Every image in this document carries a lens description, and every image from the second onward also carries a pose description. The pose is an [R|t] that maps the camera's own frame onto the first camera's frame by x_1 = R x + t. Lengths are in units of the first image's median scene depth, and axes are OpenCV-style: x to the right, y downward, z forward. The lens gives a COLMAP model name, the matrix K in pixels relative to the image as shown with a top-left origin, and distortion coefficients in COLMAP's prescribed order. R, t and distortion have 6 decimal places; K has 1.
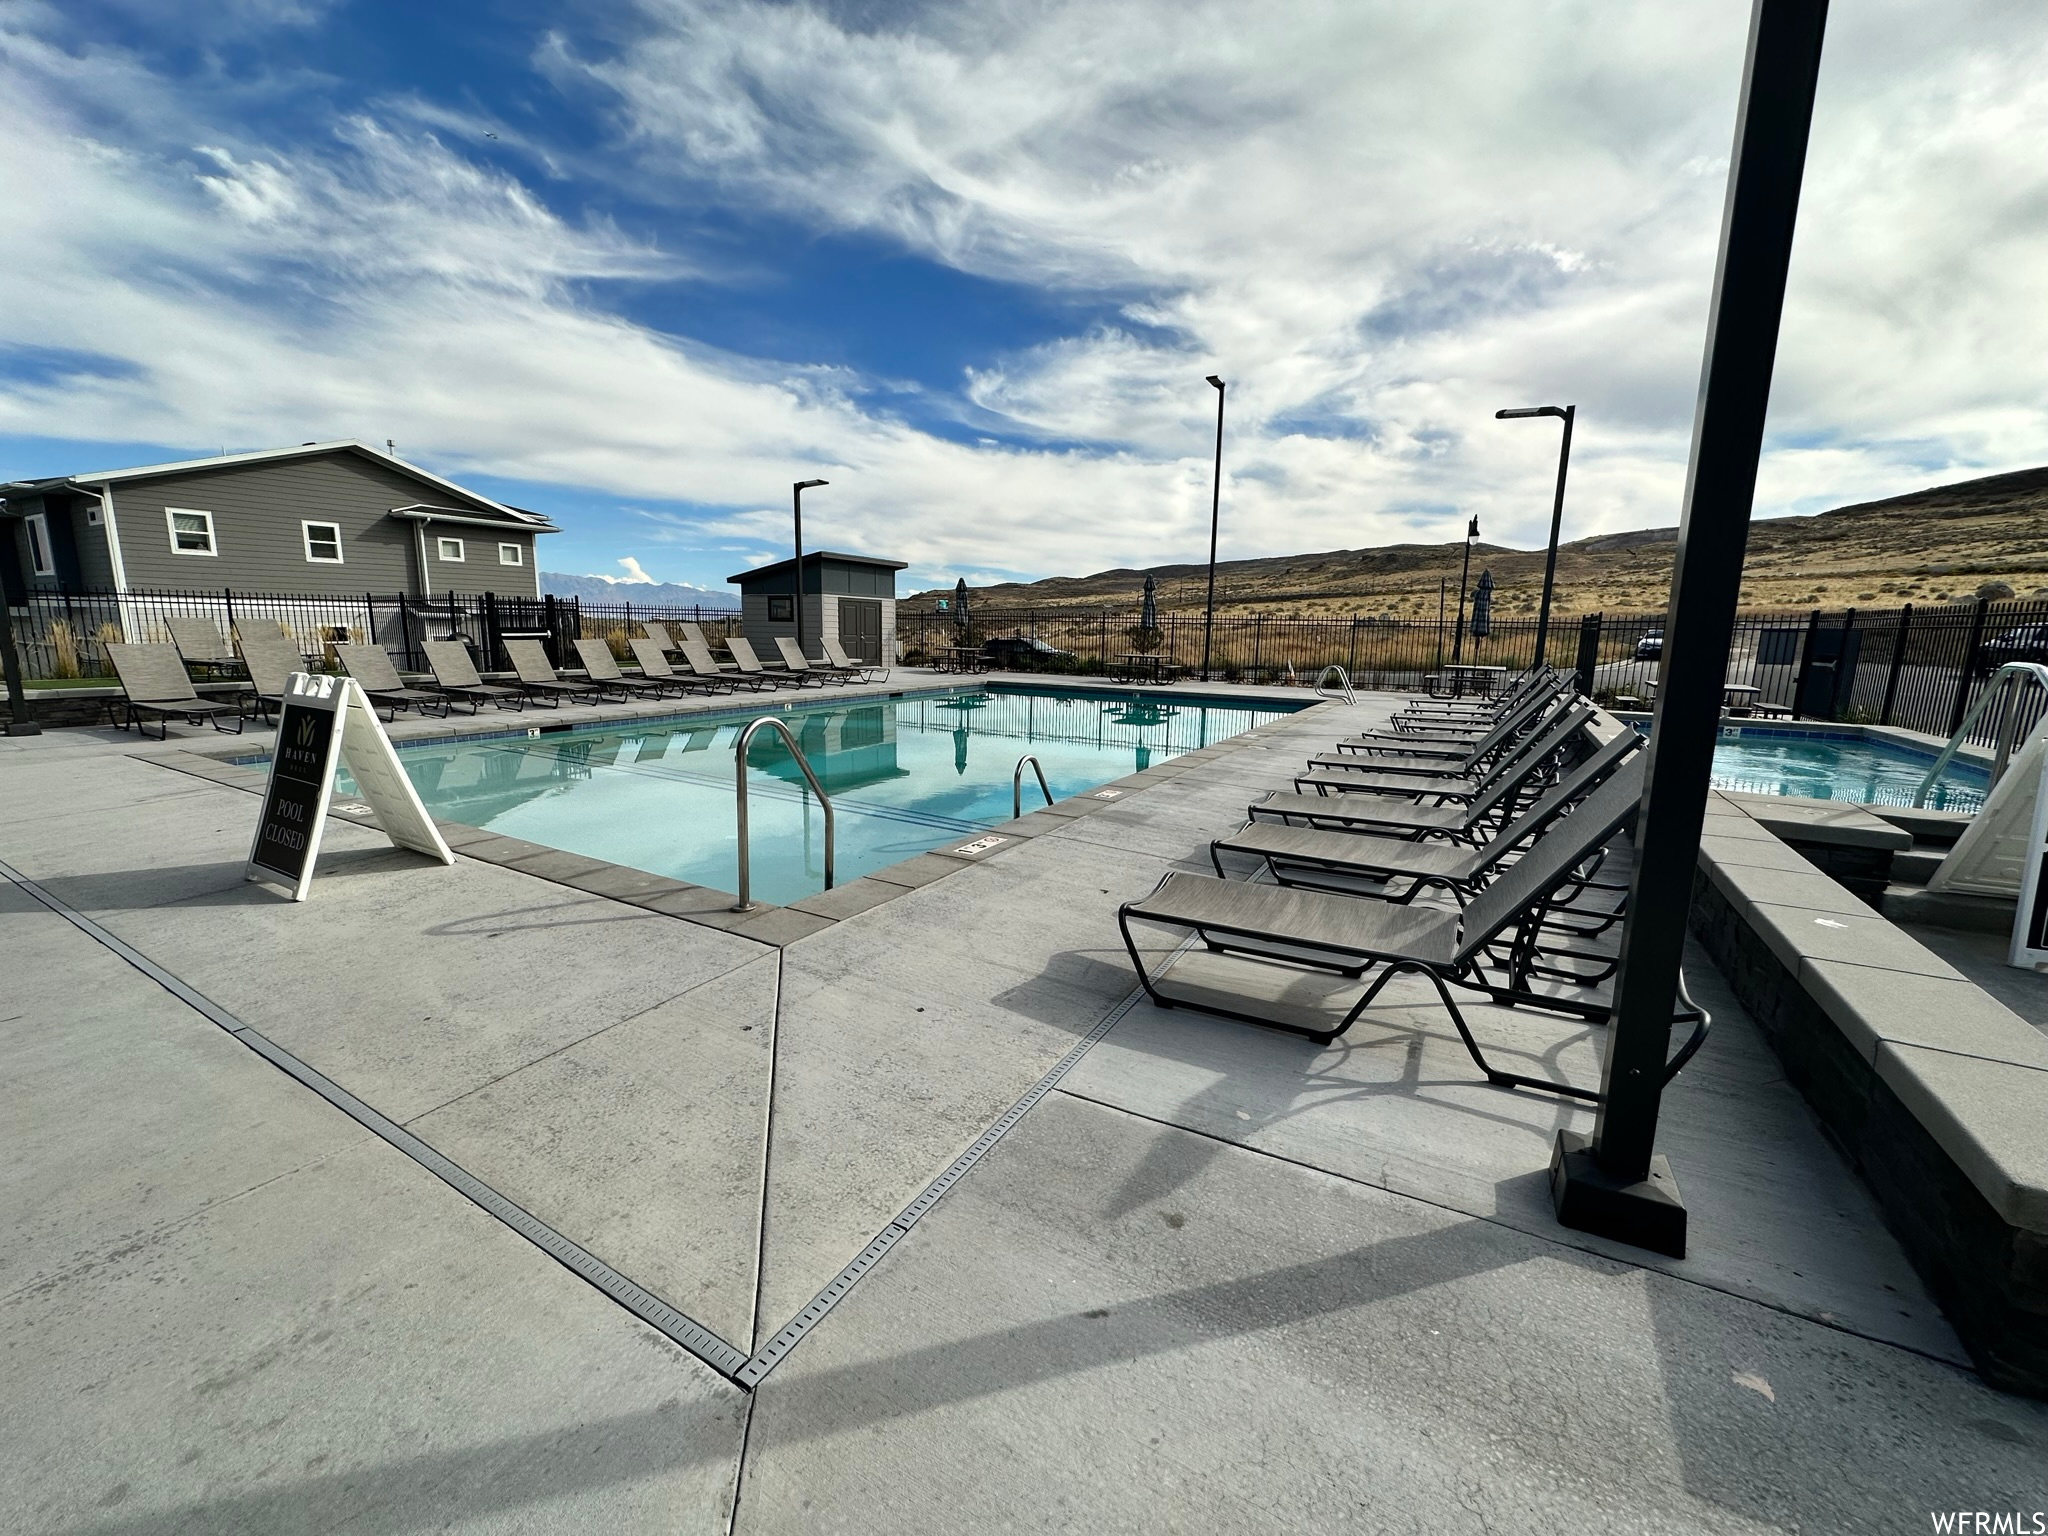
lens RADIAL K [[807.9, 0, 1030.7], [0, 807.9, 764.4], [0, 0, 1]] dist [0.000659, 0.000131]
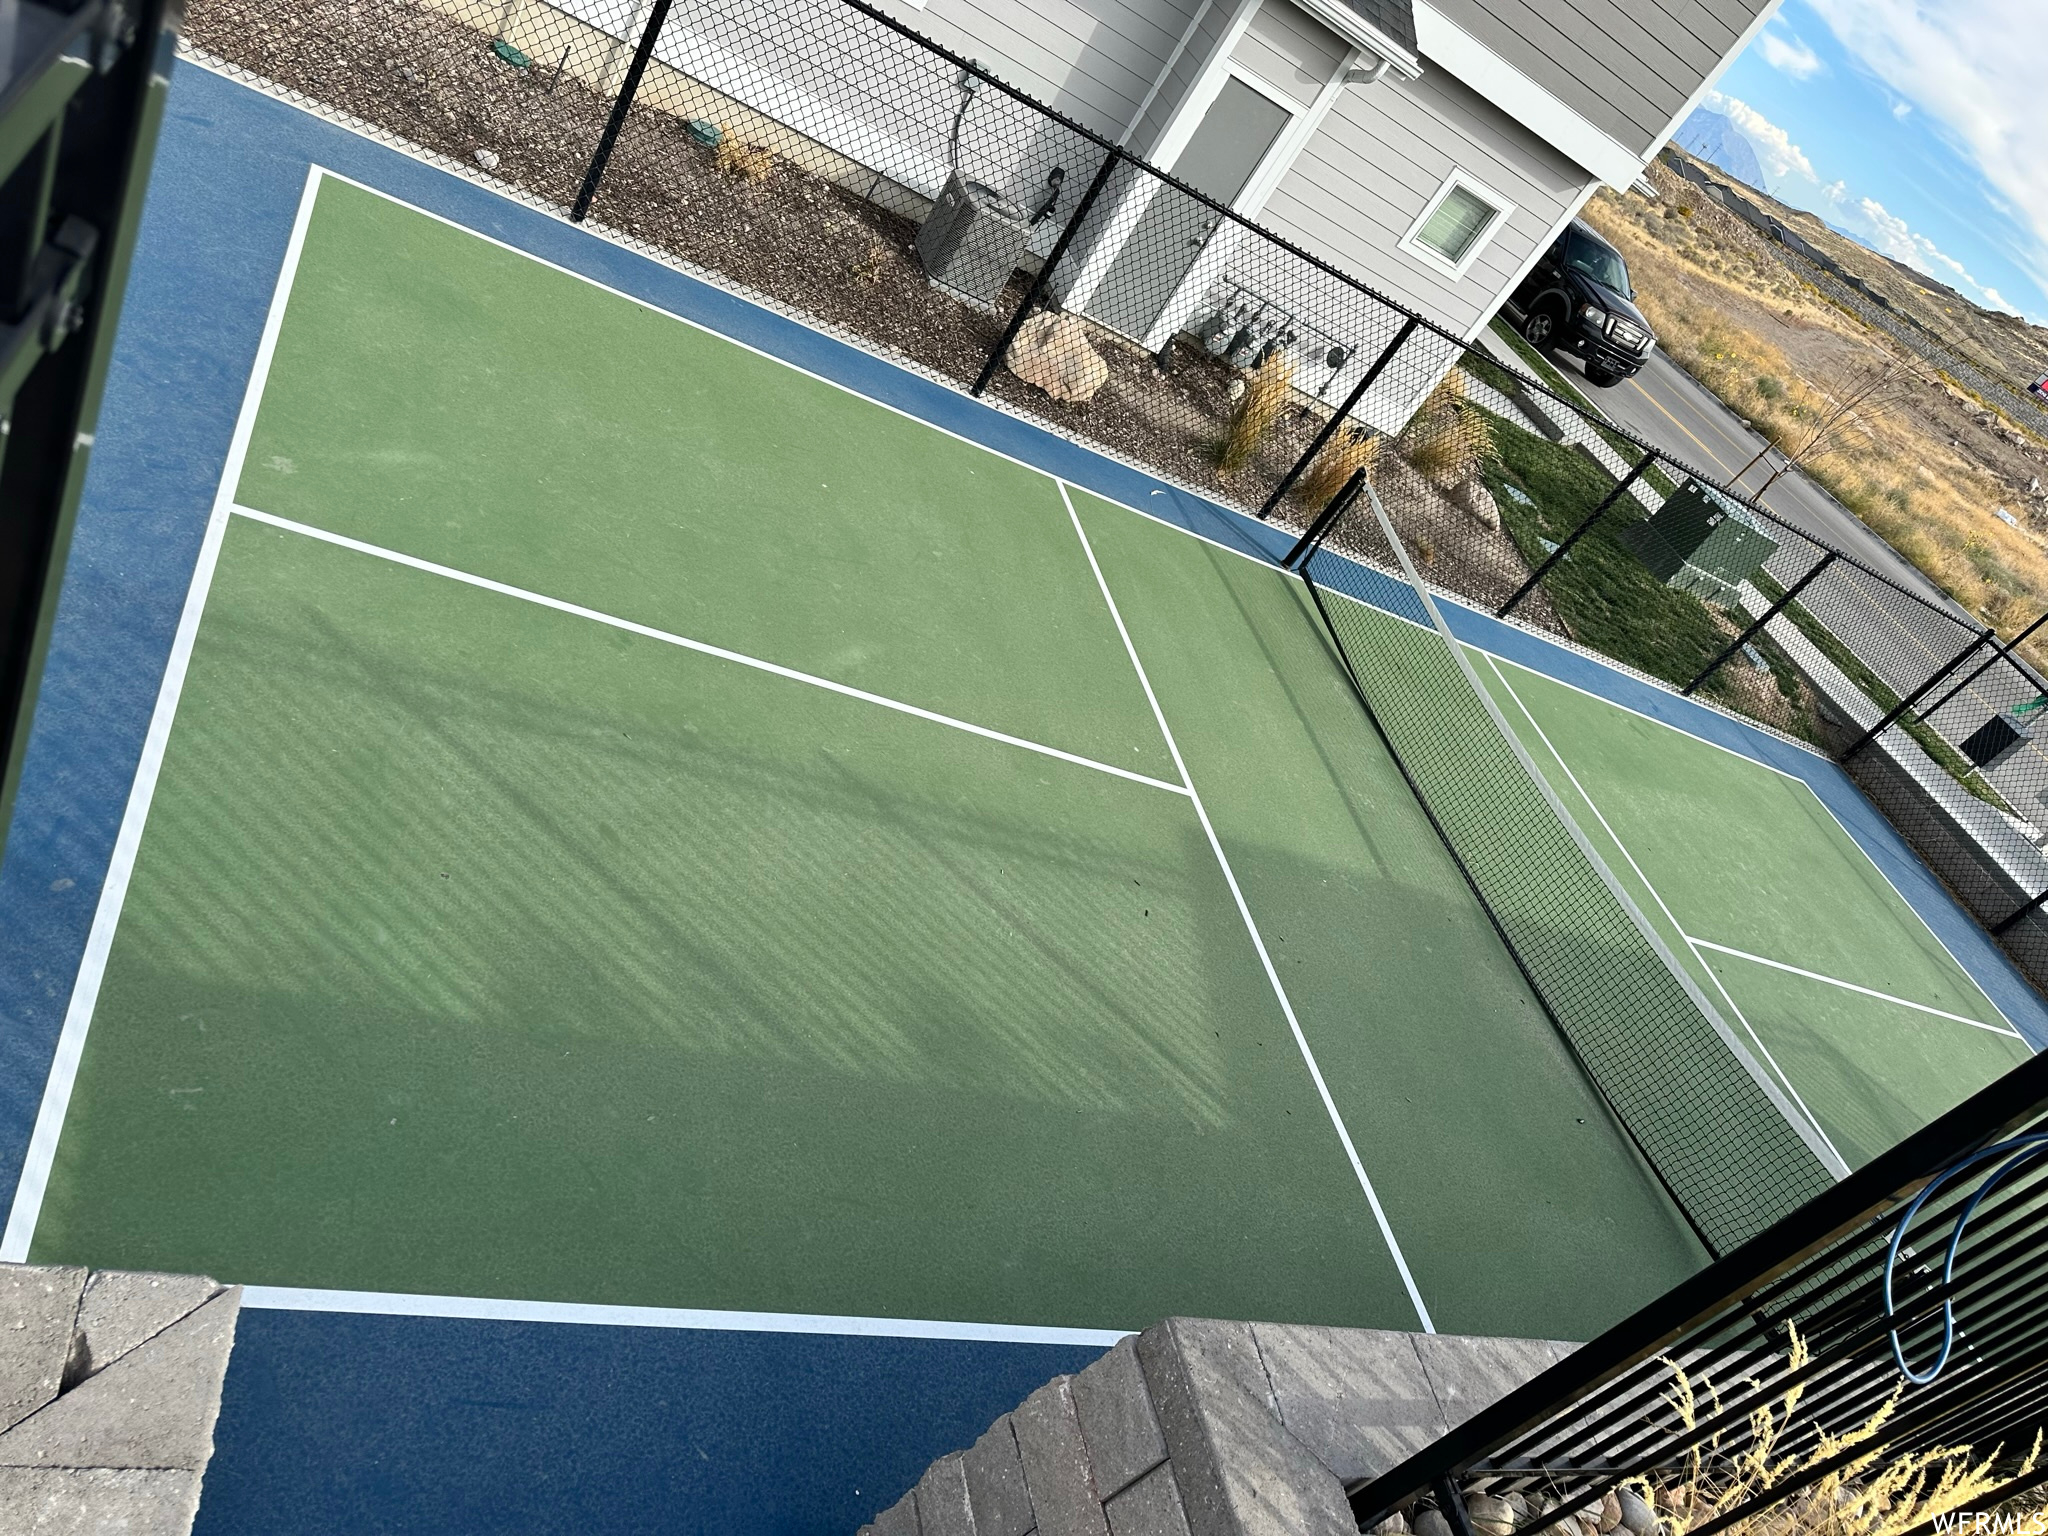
lens RADIAL K [[1430.4, 0, 1034.3], [0, 1430.4, 775.7], [0, 0, 1]] dist [0.059146, -0.065851]
pose [[0.610456, 0.711772, -0.347453, -0.989260], [-0.604220, 0.702124, 0.376749, -0.274347], [0.512115, -0.020050, 0.858683, 1.252469]]
